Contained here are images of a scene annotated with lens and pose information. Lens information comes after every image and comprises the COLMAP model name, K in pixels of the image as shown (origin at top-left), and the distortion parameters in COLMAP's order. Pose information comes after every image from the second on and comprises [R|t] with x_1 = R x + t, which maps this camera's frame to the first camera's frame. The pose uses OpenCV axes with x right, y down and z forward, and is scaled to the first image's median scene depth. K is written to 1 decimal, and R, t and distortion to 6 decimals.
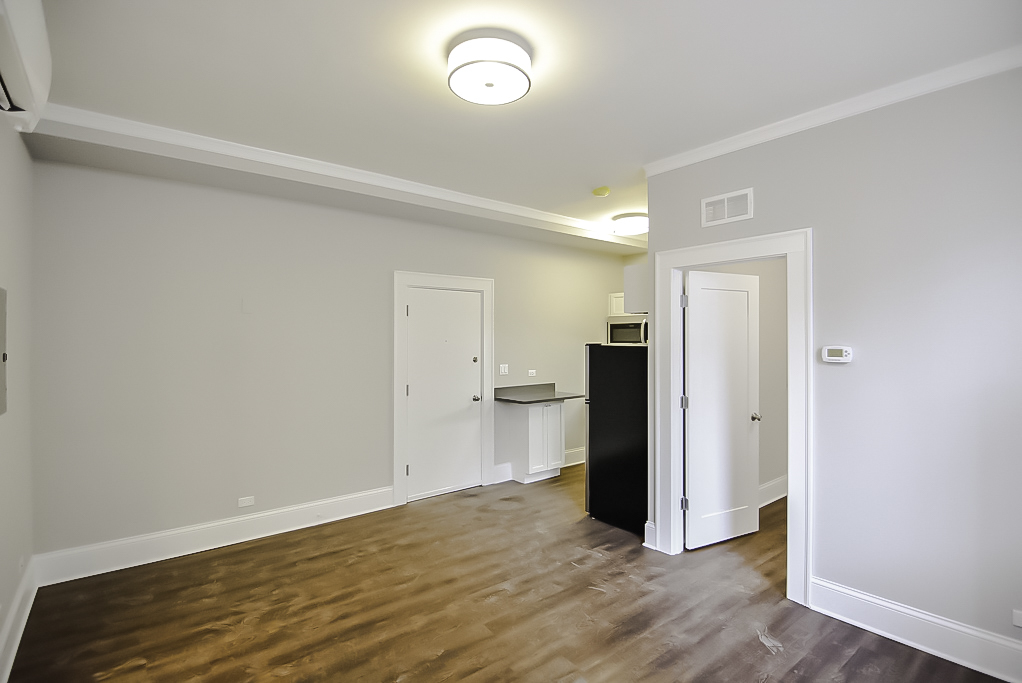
lens RADIAL K [[497.1, 0, 512.8], [0, 497.1, 337.5], [0, 0, 1]] dist [-0.011334, -0.005292]
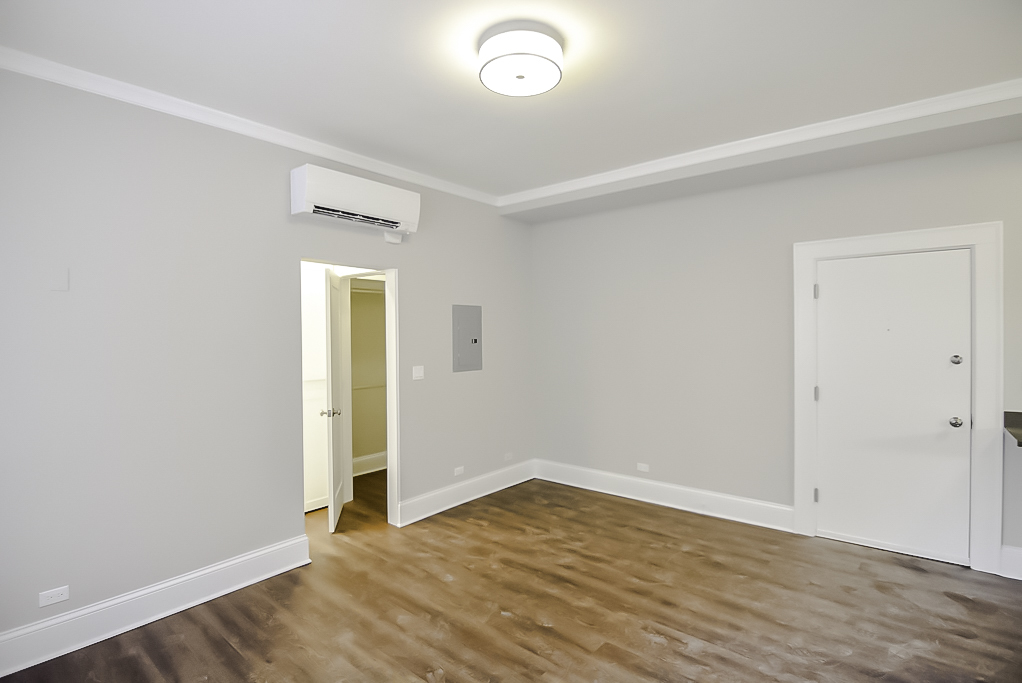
lens RADIAL K [[497.1, 0, 507.6], [0, 497.1, 338.3], [0, 0, 1]] dist [-0.011334, -0.005292]
pose [[0.201673, 0.010765, -0.979394, 0.627940], [0.010810, 0.999854, 0.013216, 0.006024], [0.979393, -0.013253, 0.201527, 0.515000]]
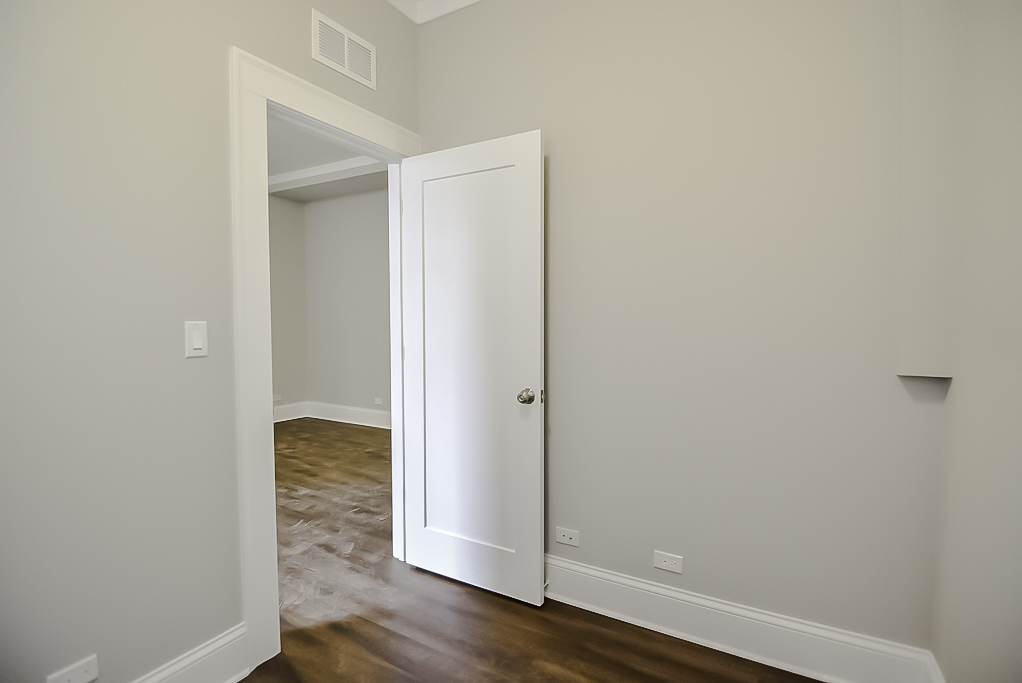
lens RADIAL K [[497.1, 0, 510.1], [0, 497.1, 341.4], [0, 0, 1]] dist [-0.011334, -0.005292]
pose [[0.363064, 0.051451, -0.930343, 1.121504], [-0.001404, 0.998503, 0.054673, 0.080558], [0.931763, -0.018543, 0.362593, 0.950260]]
